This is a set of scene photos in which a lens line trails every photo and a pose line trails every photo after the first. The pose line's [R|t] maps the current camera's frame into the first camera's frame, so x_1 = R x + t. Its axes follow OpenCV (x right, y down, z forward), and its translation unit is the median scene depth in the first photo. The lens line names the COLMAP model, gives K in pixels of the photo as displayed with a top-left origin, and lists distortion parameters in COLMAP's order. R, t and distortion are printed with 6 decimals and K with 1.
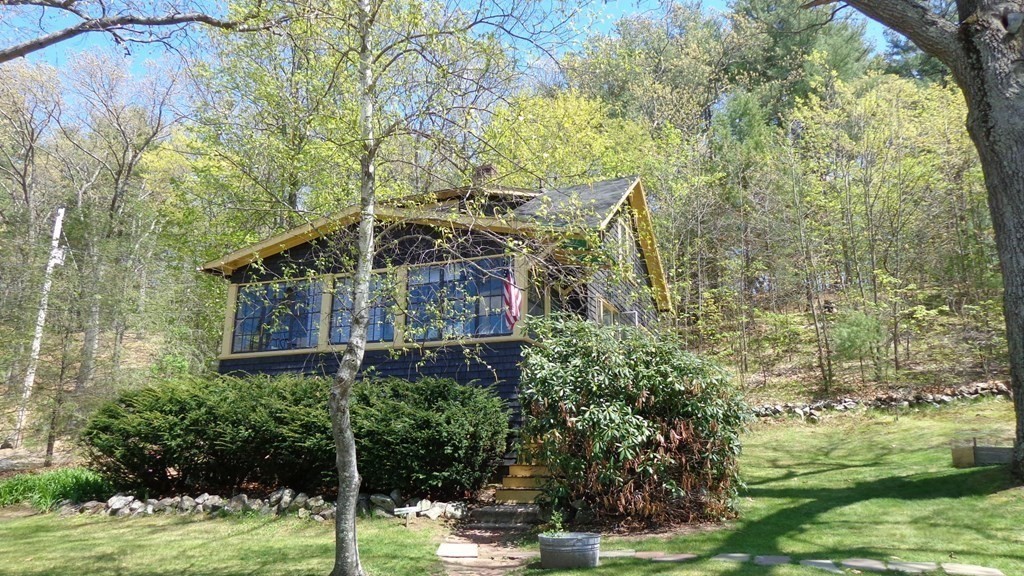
lens RADIAL K [[723.9, 0, 516.4], [0, 723.9, 285.7], [0, 0, 1]] dist [0.008375, 0.001315]
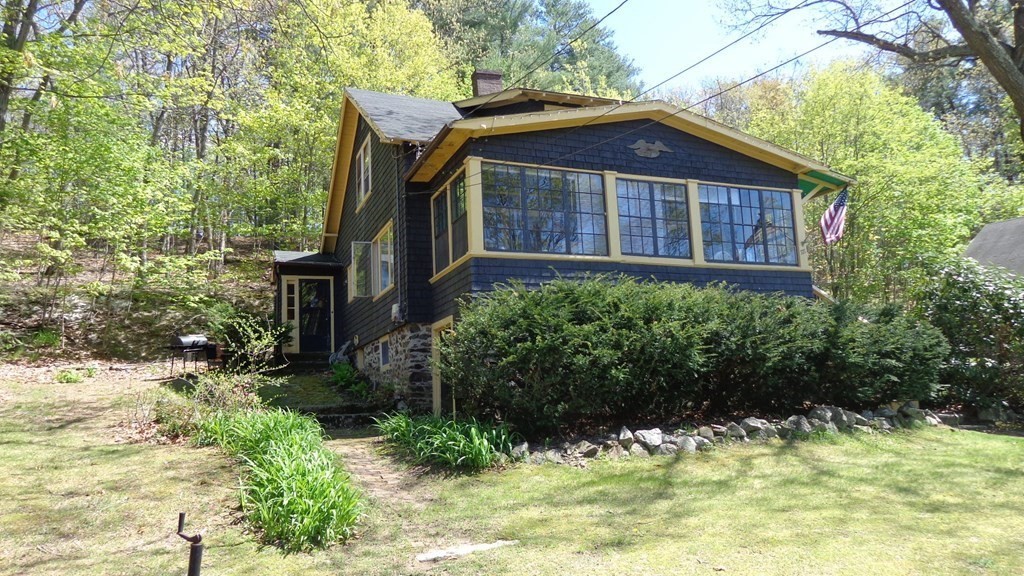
lens RADIAL K [[723.9, 0, 516.4], [0, 723.9, 285.7], [0, 0, 1]] dist [0.008375, 0.001315]
pose [[0.697869, 0.083705, 0.711317, -1.288588], [-0.131149, 0.991290, 0.012019, 0.168388], [-0.704116, -0.101676, 0.702768, 0.646711]]
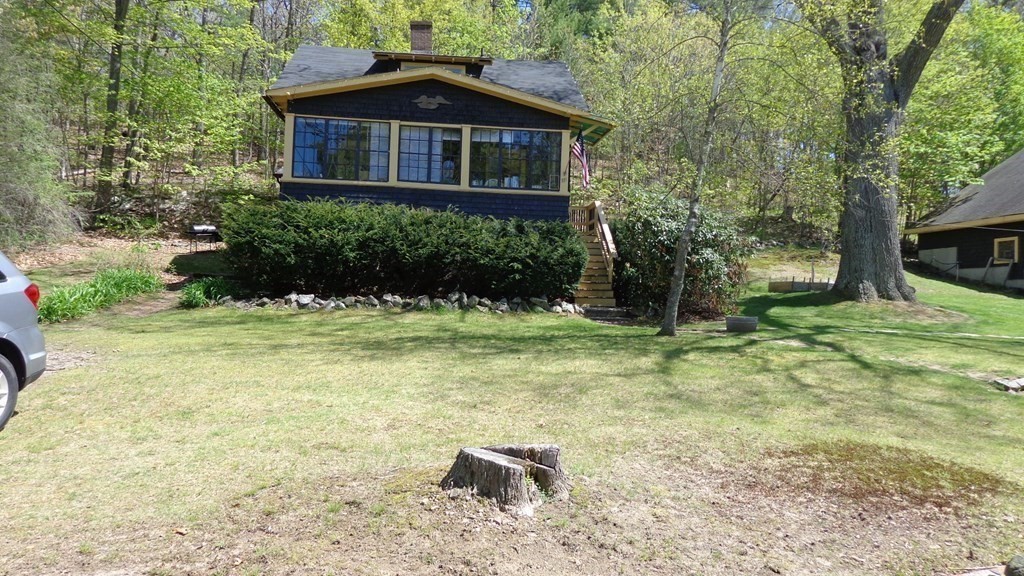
lens RADIAL K [[723.9, 0, 516.4], [0, 723.9, 285.7], [0, 0, 1]] dist [0.008375, 0.001315]
pose [[0.874995, 0.035763, 0.482810, -0.900094], [-0.146402, 0.970123, 0.193463, -0.015690], [-0.461466, -0.239964, 0.854088, -0.232056]]
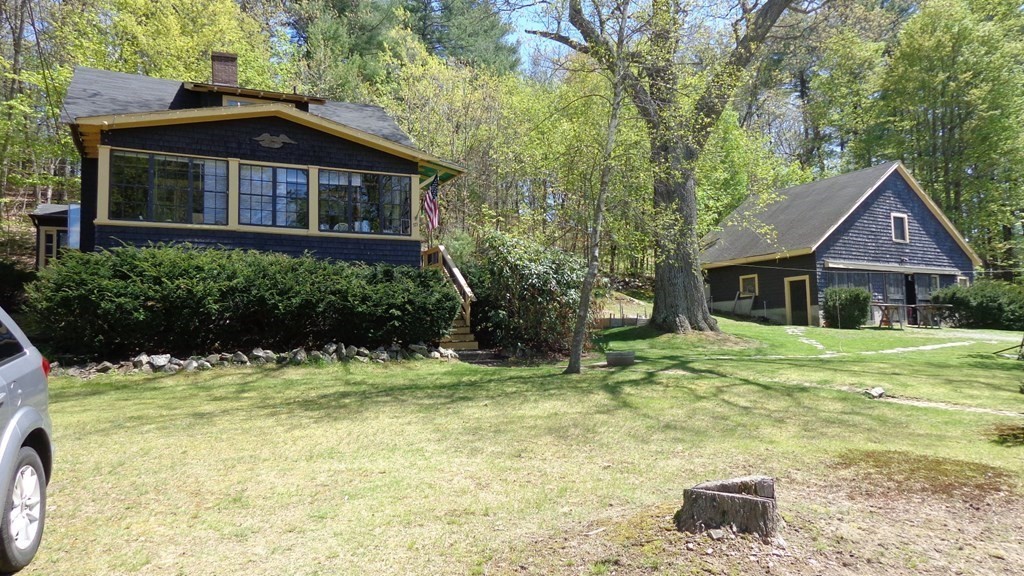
lens RADIAL K [[723.9, 0, 516.4], [0, 723.9, 285.7], [0, 0, 1]] dist [0.008375, 0.001315]
pose [[0.645416, 0.046613, 0.762407, -1.115057], [-0.162105, 0.983758, 0.077083, 0.027230], [-0.746431, -0.173341, 0.642490, -0.058930]]
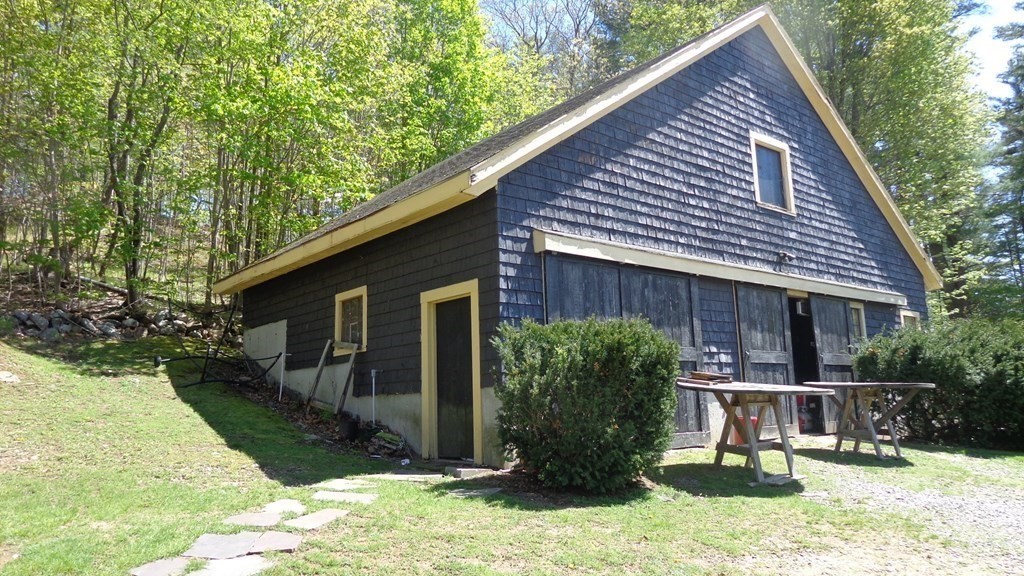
lens RADIAL K [[723.9, 0, 516.4], [0, 723.9, 285.7], [0, 0, 1]] dist [0.008375, 0.001315]
pose [[0.520484, 0.118283, 0.845639, 0.973093], [-0.177746, 0.983673, -0.028189, 0.040764], [-0.835166, -0.135637, 0.533010, 0.419509]]
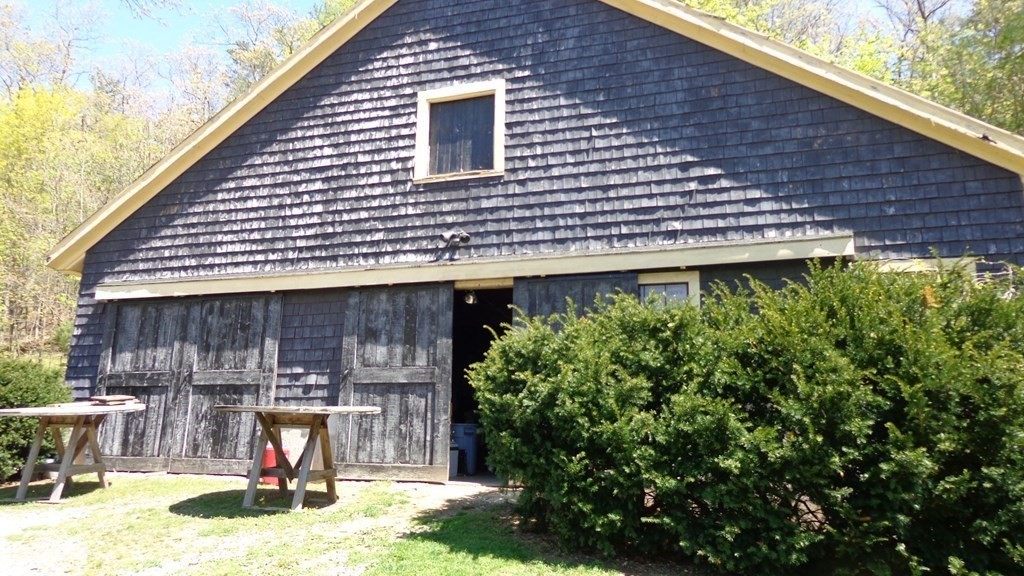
lens RADIAL K [[723.9, 0, 516.4], [0, 723.9, 285.7], [0, 0, 1]] dist [0.008375, 0.001315]
pose [[0.999879, 0.012678, -0.008984, 2.156887], [-0.012401, 0.999467, 0.030206, -0.074797], [0.009363, -0.030091, 0.999503, -0.131609]]
